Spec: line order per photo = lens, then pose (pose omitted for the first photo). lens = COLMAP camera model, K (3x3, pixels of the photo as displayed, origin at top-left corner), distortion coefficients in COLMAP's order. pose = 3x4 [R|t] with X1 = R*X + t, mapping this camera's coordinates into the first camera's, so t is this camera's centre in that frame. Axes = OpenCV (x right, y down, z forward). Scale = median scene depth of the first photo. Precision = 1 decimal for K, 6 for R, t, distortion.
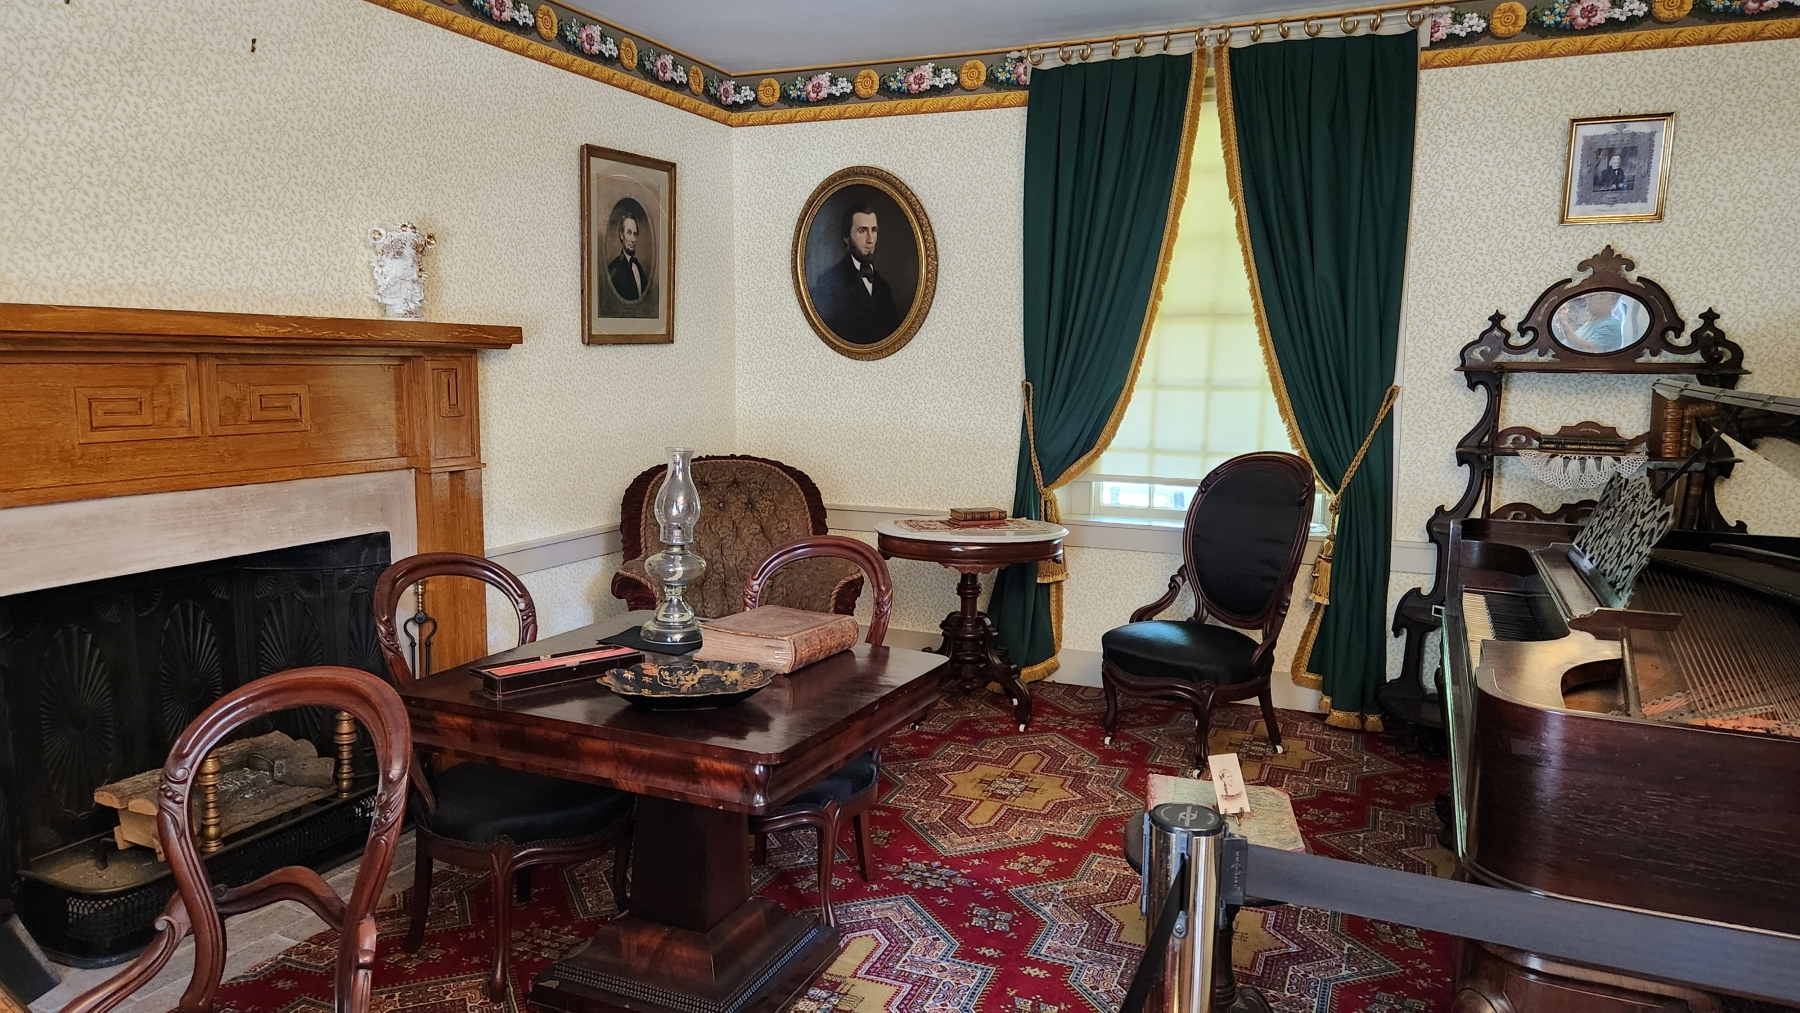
lens RADIAL K [[1223.4, 0, 845.1], [0, 1223.4, 506.4], [0, 0, 1]] dist [0.048692, -0.036808]
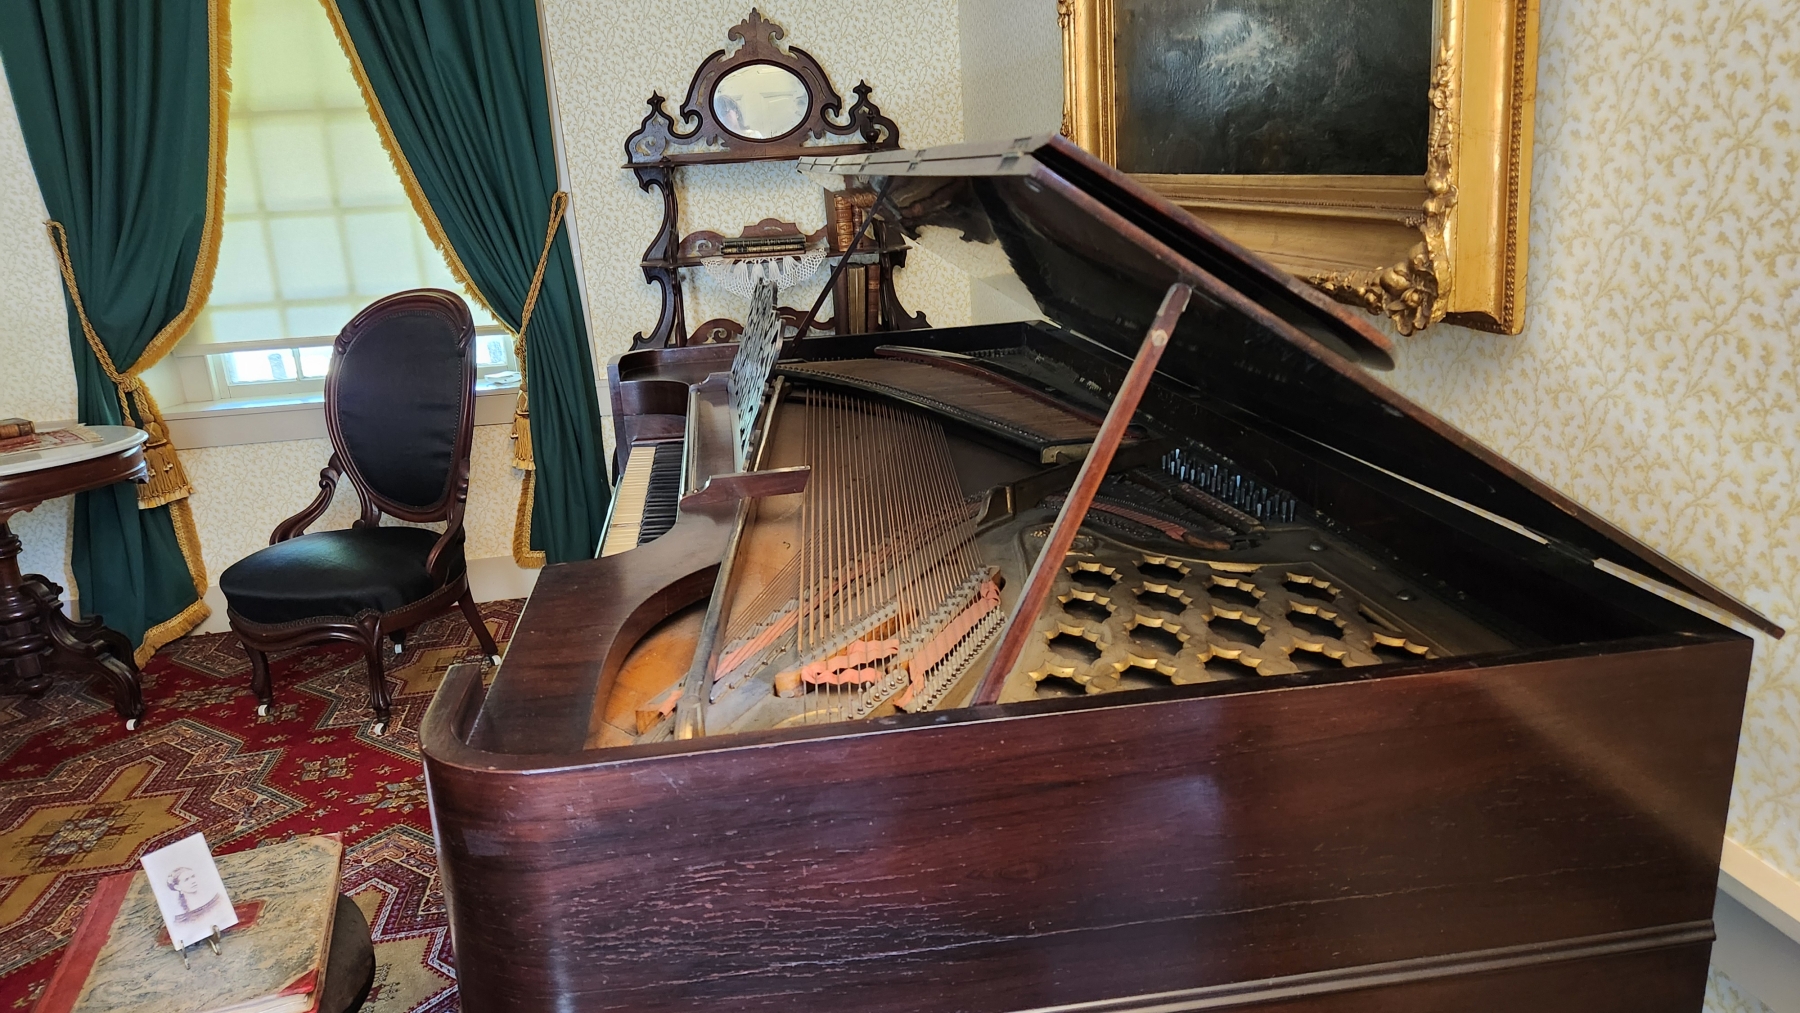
lens RADIAL K [[1223.4, 0, 897.6], [0, 1223.4, 507.9], [0, 0, 1]] dist [0.048692, -0.036808]
pose [[0.834555, -0.201686, 0.512680, 0.179857], [0.131192, 0.976564, 0.170619, -0.003662], [-0.535077, -0.075131, 0.841456, 0.189107]]
